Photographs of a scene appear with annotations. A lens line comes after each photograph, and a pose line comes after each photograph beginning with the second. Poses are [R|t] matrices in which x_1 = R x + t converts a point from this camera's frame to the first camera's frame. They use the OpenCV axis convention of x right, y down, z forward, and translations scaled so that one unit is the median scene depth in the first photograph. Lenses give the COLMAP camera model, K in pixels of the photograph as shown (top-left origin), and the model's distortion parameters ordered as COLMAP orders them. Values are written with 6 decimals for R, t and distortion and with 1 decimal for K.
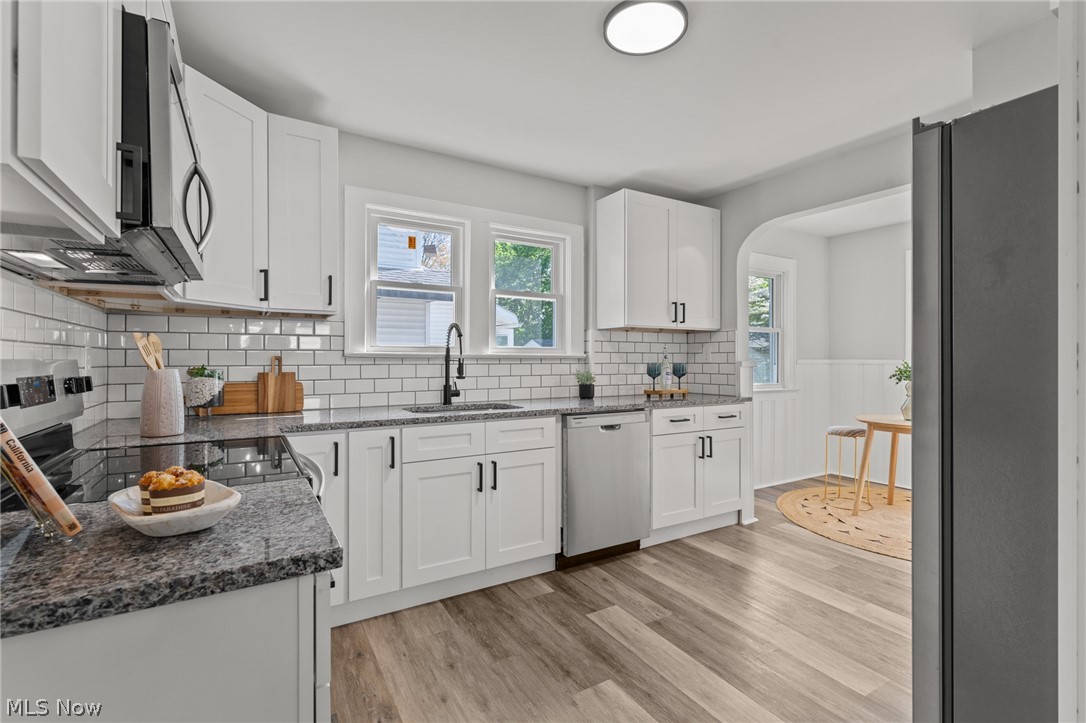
lens RADIAL K [[492.4, 0, 539.4], [0, 492.4, 358.5], [0, 0, 1]] dist [0.001062, 0.000172]
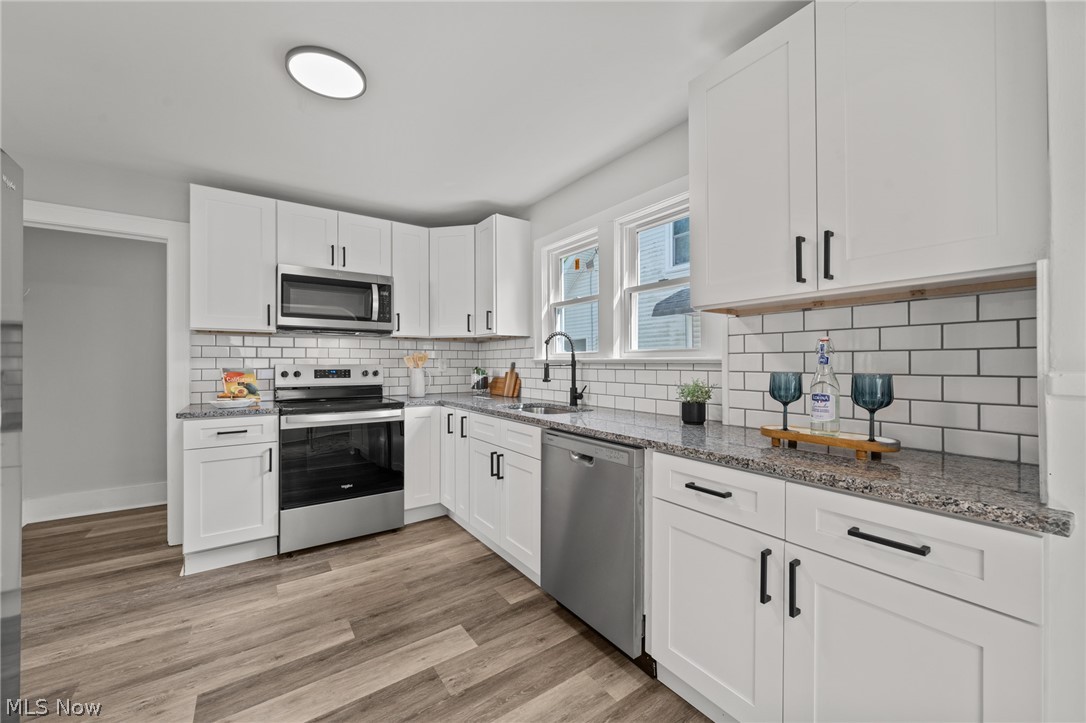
lens RADIAL K [[419.4, 0, 545.7], [0, 419.4, 363.3], [0, 0, 1]] dist [0.001125, -0.000389]
pose [[0.080845, -0.001473, -0.996726, 0.840988], [0.000291, 0.999999, -0.001454, 0.001188], [0.996727, -0.000172, 0.080845, 0.982415]]
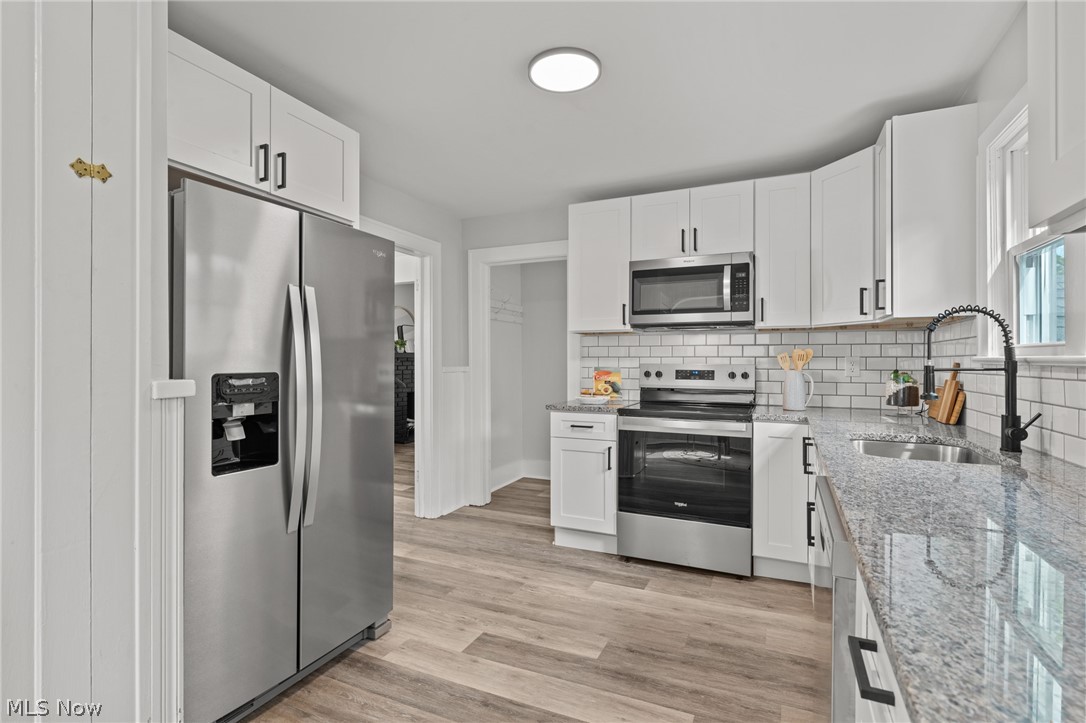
lens RADIAL K [[521.8, 0, 544.2], [0, 521.8, 361.2], [0, 0, 1]] dist [-0.002326, 0.000558]
pose [[-0.822328, -0.006090, -0.568981, 0.641084], [-0.006286, 0.999979, -0.001619, -0.000511], [0.568979, 0.002245, -0.822349, 1.343945]]
